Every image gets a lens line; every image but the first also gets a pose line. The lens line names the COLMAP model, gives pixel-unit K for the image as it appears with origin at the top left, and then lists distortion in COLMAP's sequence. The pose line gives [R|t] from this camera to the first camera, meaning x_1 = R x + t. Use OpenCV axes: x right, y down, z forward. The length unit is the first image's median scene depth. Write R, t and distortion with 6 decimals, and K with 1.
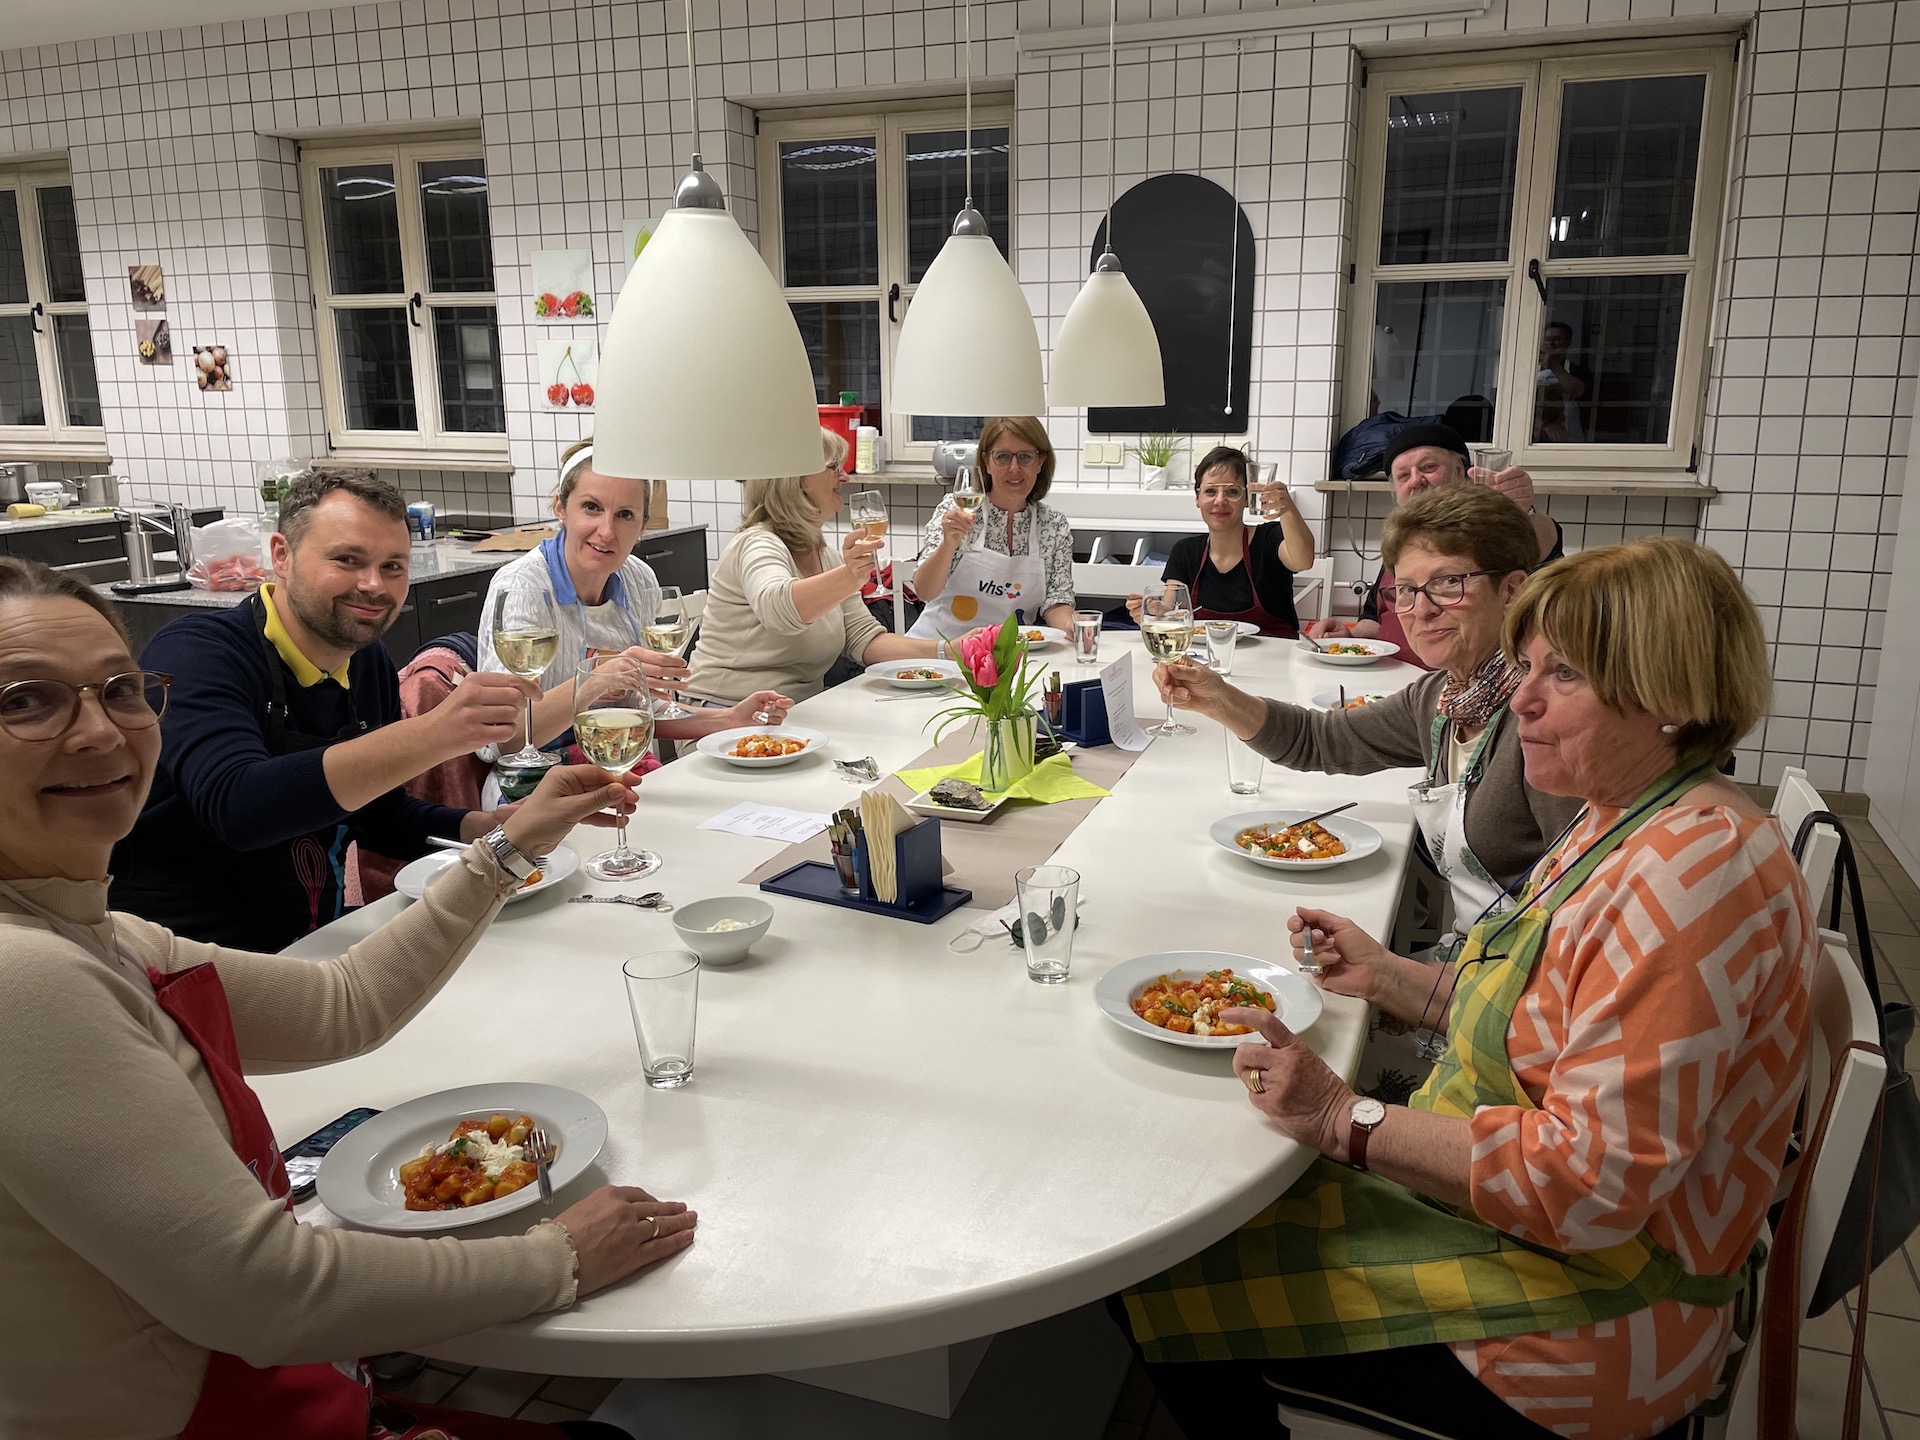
lens RADIAL K [[1700.5, 0, 960.0], [0, 1700.5, 720.0], [0, 0, 1]] dist [0.066093, -0.092826]
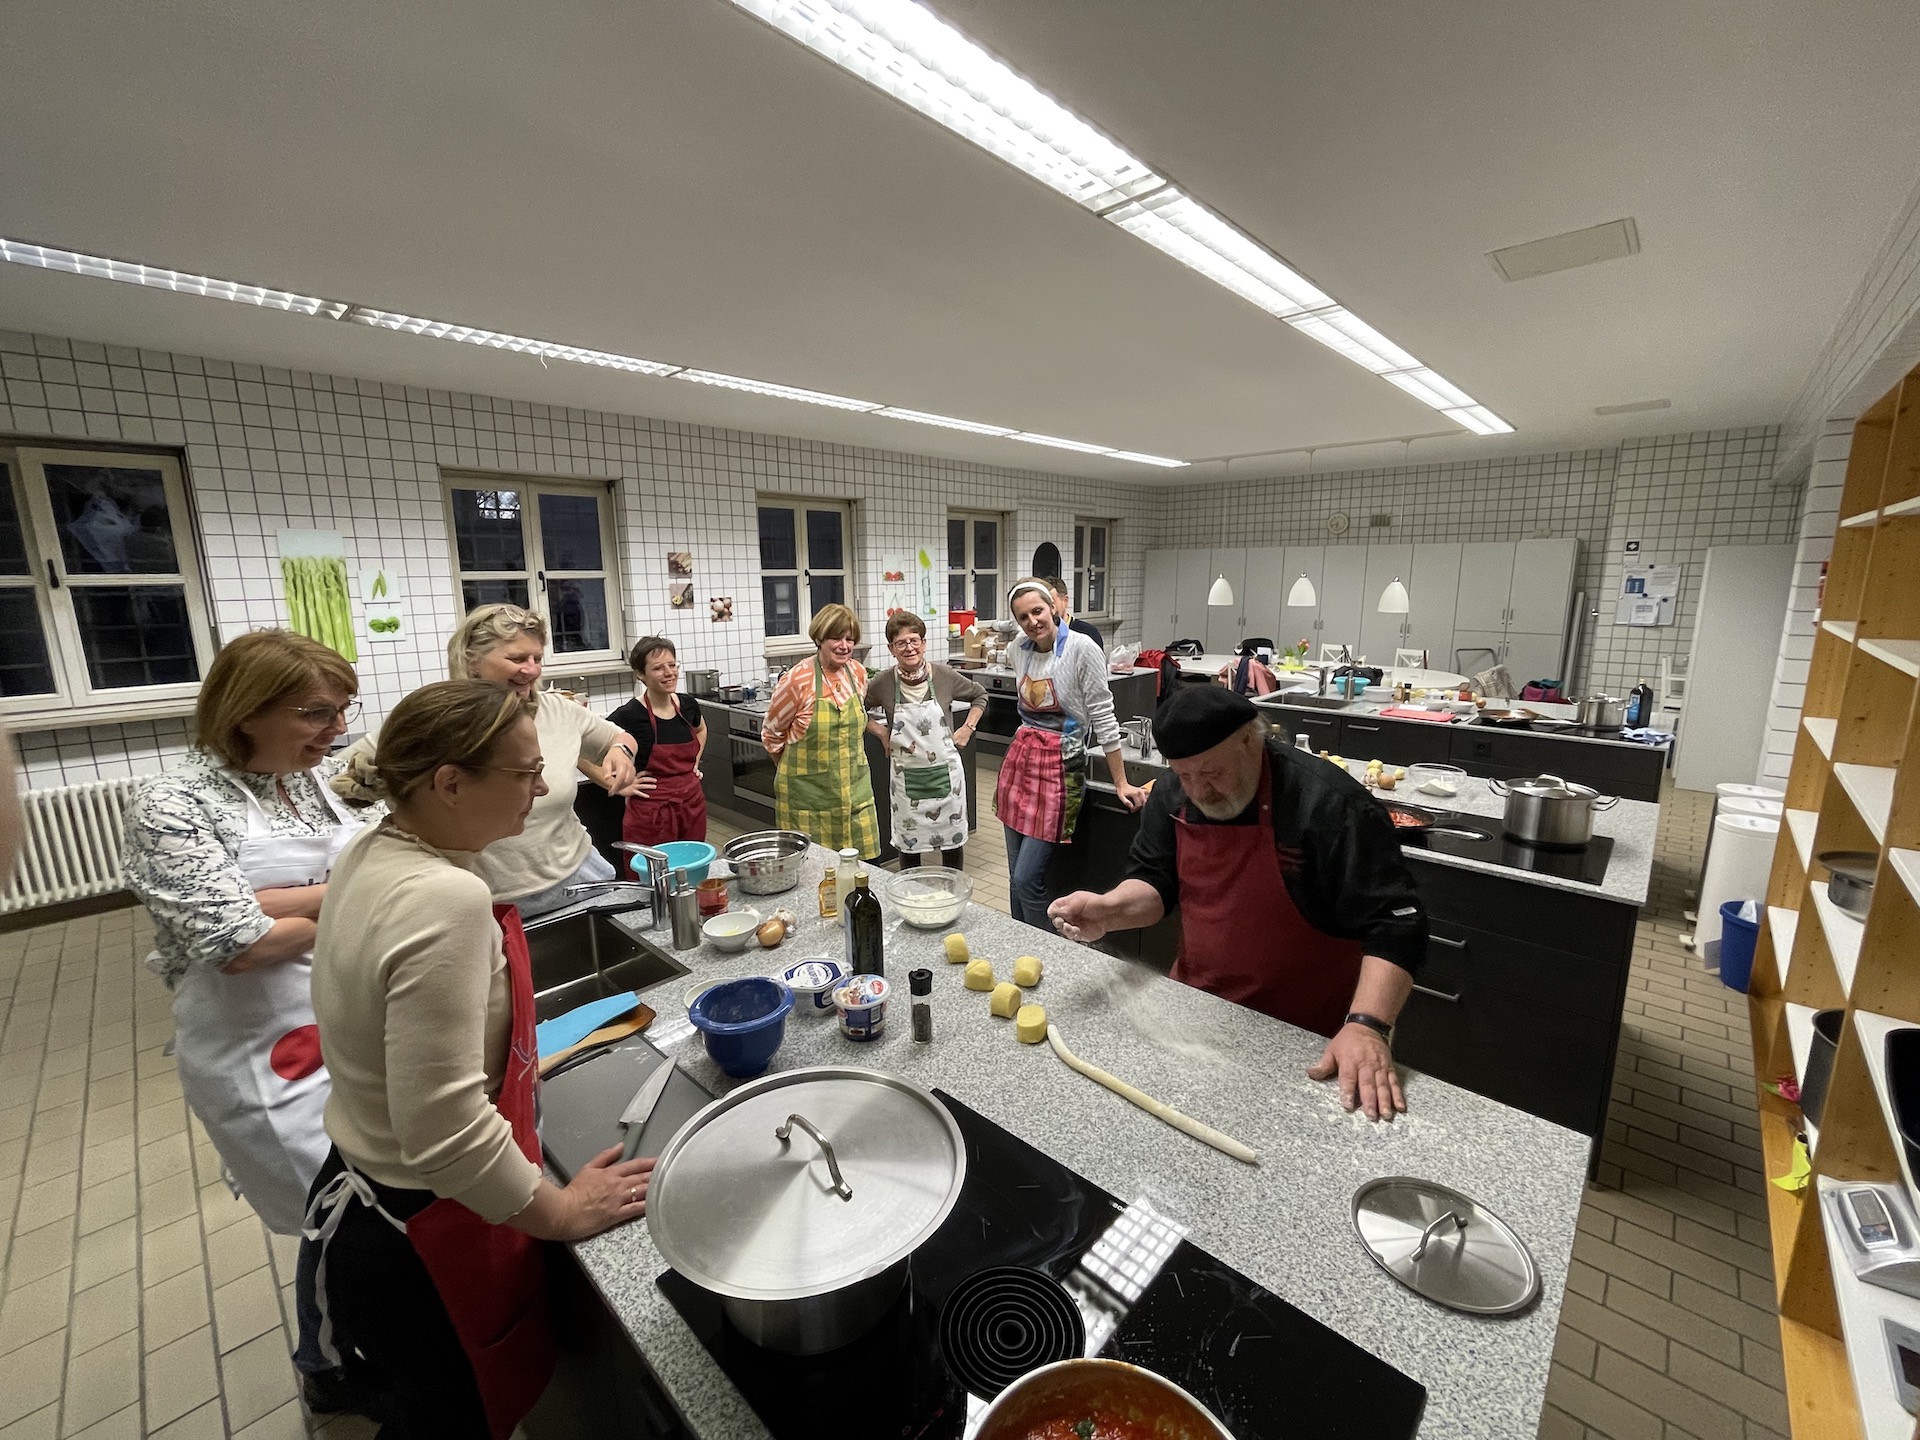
lens RADIAL K [[769.8, 0, 960.0], [0, 769.8, 720.0], [0, 0, 1]] dist [0.001254, 0.000149]
pose [[0.329020, -0.156480, 0.931268, -1.121026], [0.232964, 0.969145, 0.080538, -0.097000], [-0.915136, 0.190453, 0.355322, 0.495963]]
